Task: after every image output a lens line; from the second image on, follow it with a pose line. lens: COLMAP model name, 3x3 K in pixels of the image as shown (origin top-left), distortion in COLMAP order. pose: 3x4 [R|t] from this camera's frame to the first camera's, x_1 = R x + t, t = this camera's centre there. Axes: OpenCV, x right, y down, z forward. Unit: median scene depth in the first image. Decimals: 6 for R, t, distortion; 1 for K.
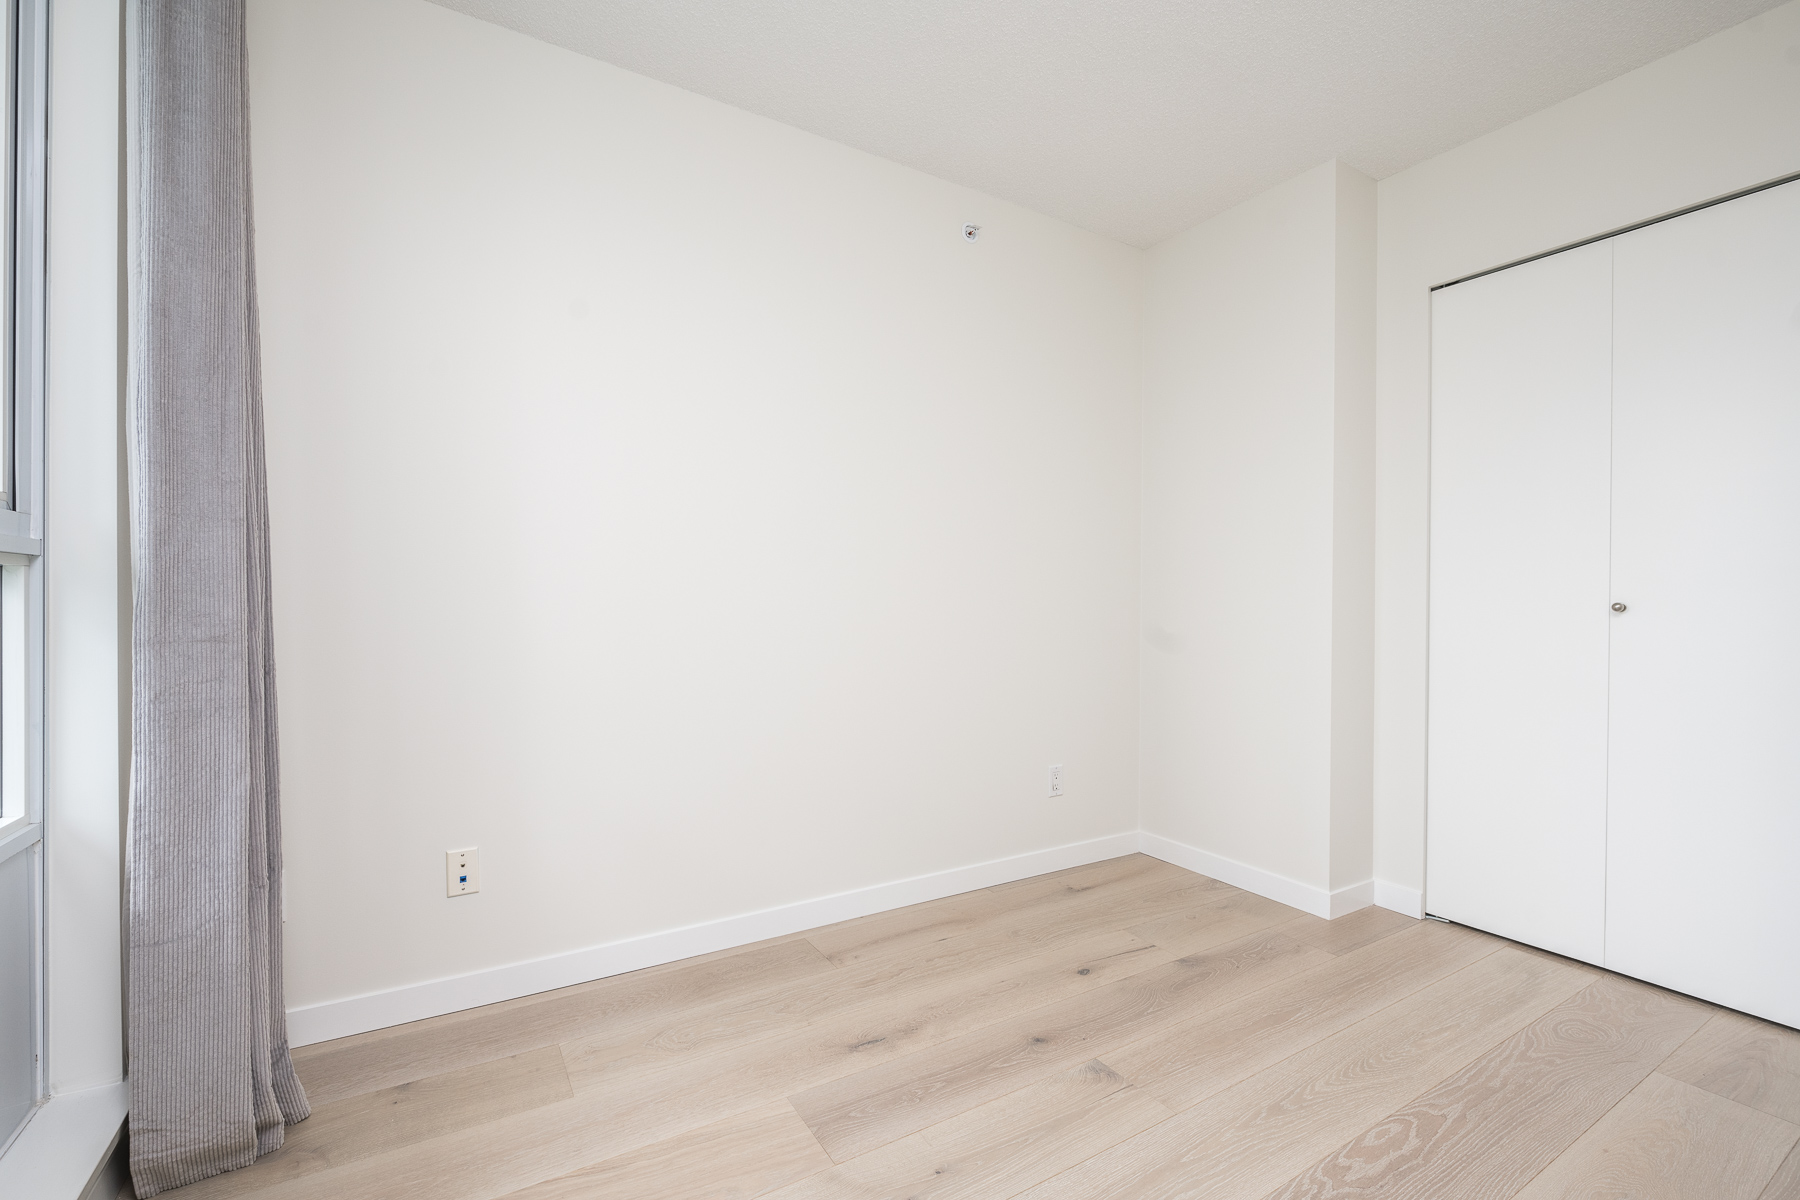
lens RADIAL K [[766.8, 0, 893.3], [0, 766.8, 613.4], [0, 0, 1]] dist [-0.002703, -0.001022]
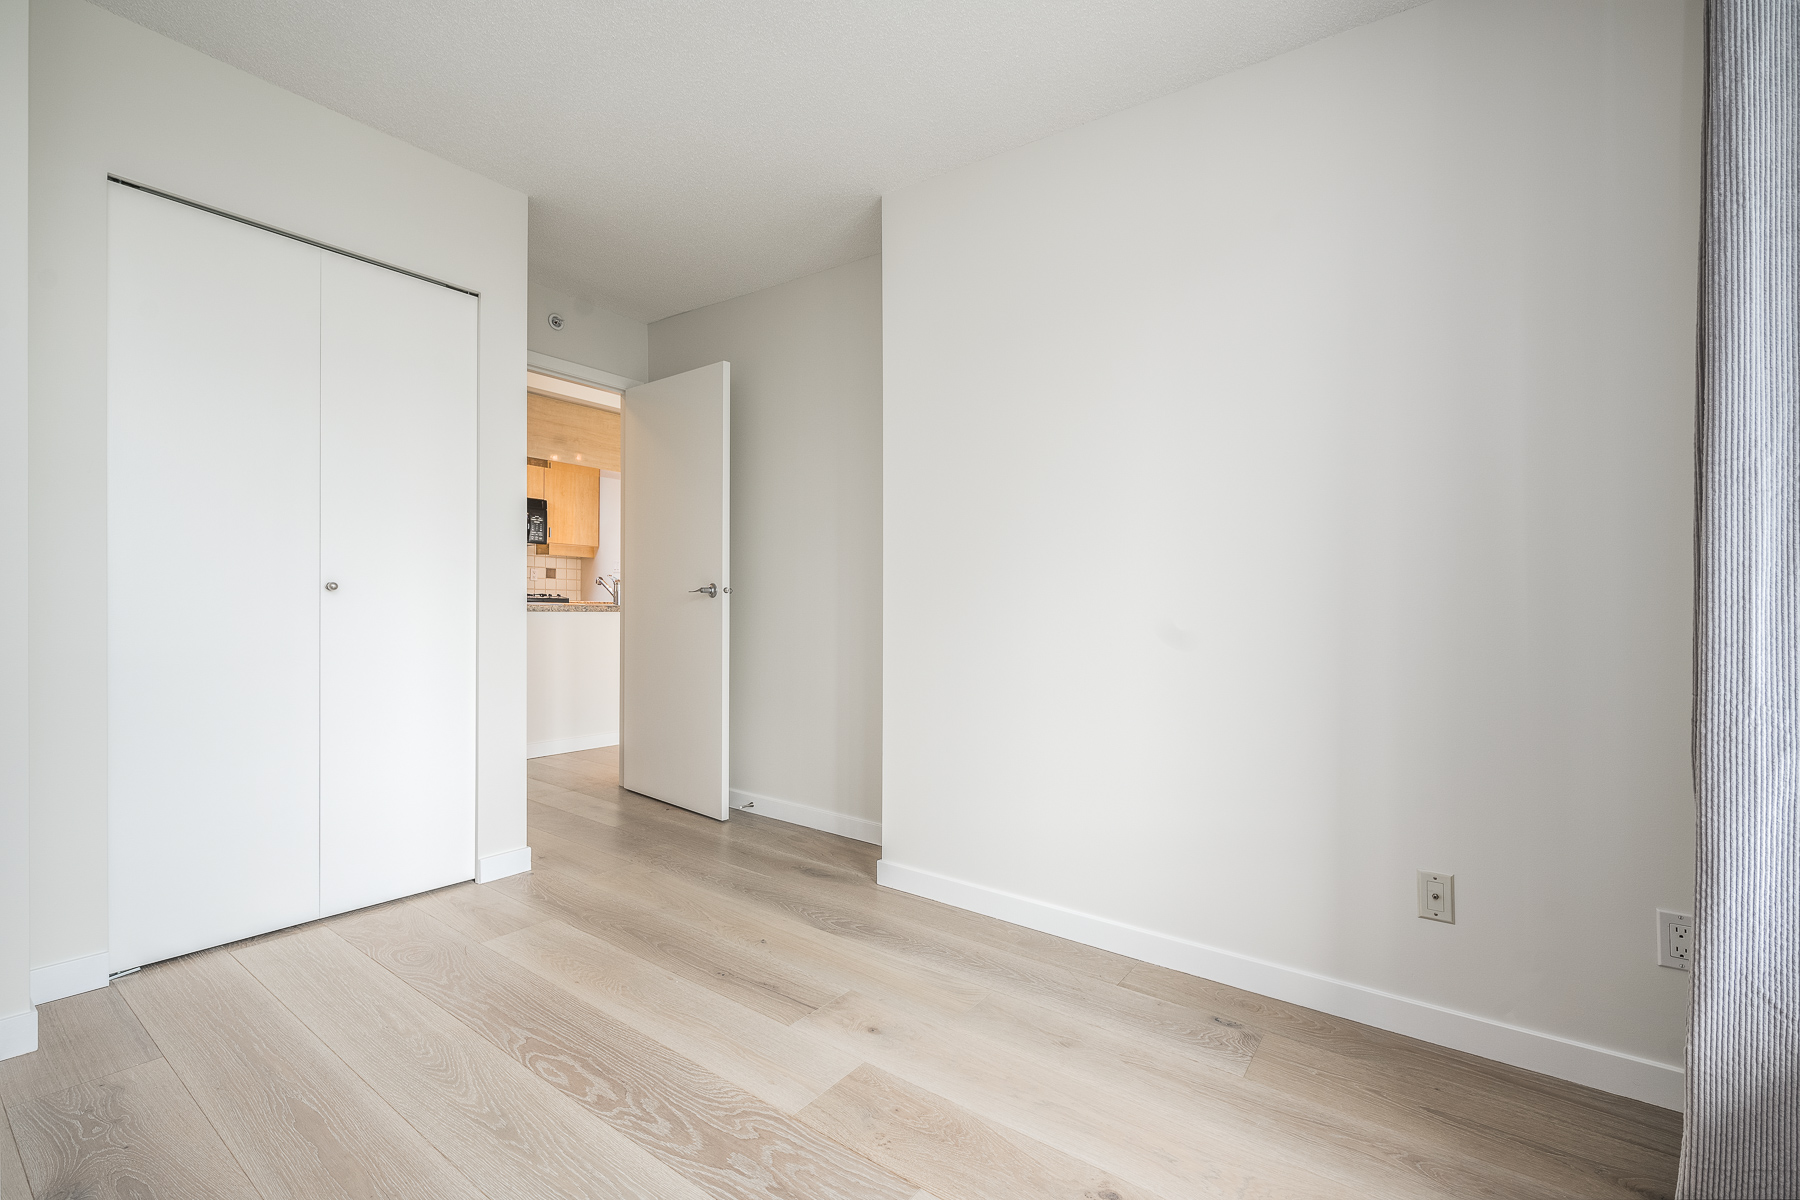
lens RADIAL K [[766.8, 0, 893.6], [0, 766.8, 598.7], [0, 0, 1]] dist [-0.002703, -0.001022]
pose [[-0.384713, -0.004864, 0.923023, -0.534015], [-0.012477, 0.999922, 0.000069, 0.000644], [-0.922952, -0.011490, -0.384744, 0.950619]]
